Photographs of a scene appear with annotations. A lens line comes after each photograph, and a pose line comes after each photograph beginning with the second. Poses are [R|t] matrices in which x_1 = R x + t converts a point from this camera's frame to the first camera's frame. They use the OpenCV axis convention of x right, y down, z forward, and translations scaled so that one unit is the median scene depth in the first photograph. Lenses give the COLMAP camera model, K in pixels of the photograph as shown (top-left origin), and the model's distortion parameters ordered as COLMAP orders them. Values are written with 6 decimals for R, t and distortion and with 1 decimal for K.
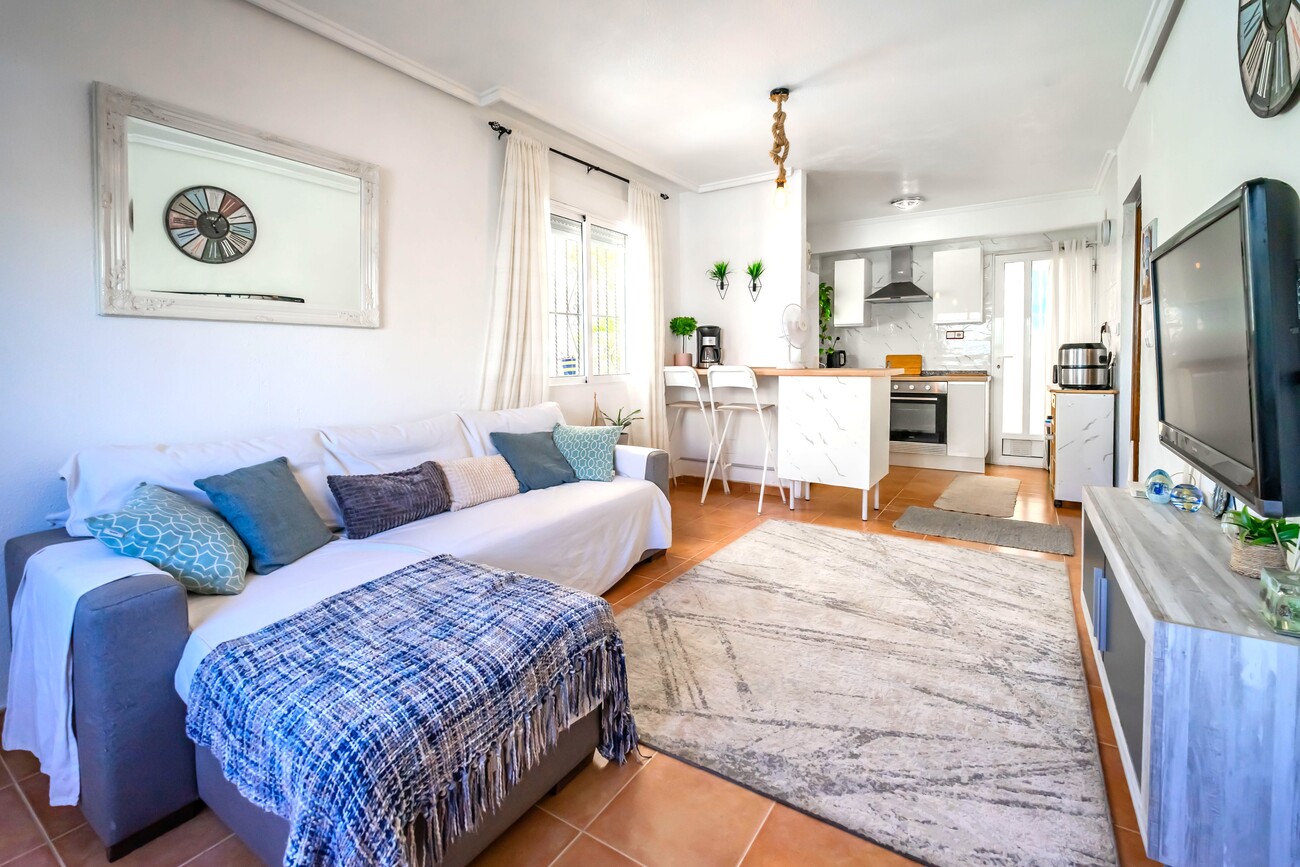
lens RADIAL K [[566.6, 0, 633.6], [0, 566.6, 376.0], [0, 0, 1]] dist [0.009783, -0.007567]
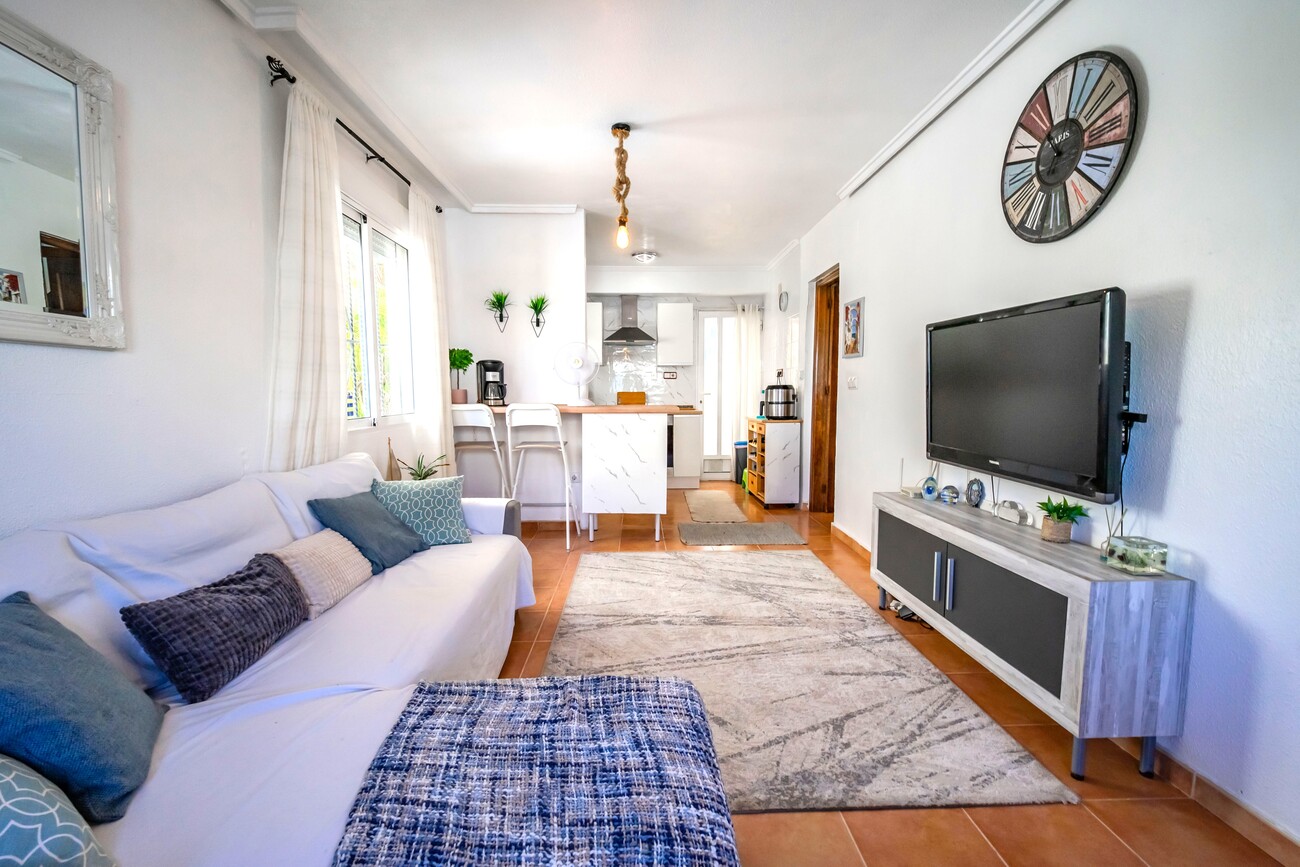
lens RADIAL K [[549.3, 0, 649.2], [0, 549.3, 437.9], [0, 0, 1]] dist [-0.000703, -0.000784]
pose [[0.818530, -0.042396, 0.572898, -0.327629], [0.012431, 0.998347, 0.056120, -0.015924], [-0.574330, -0.038814, 0.817703, 0.198144]]
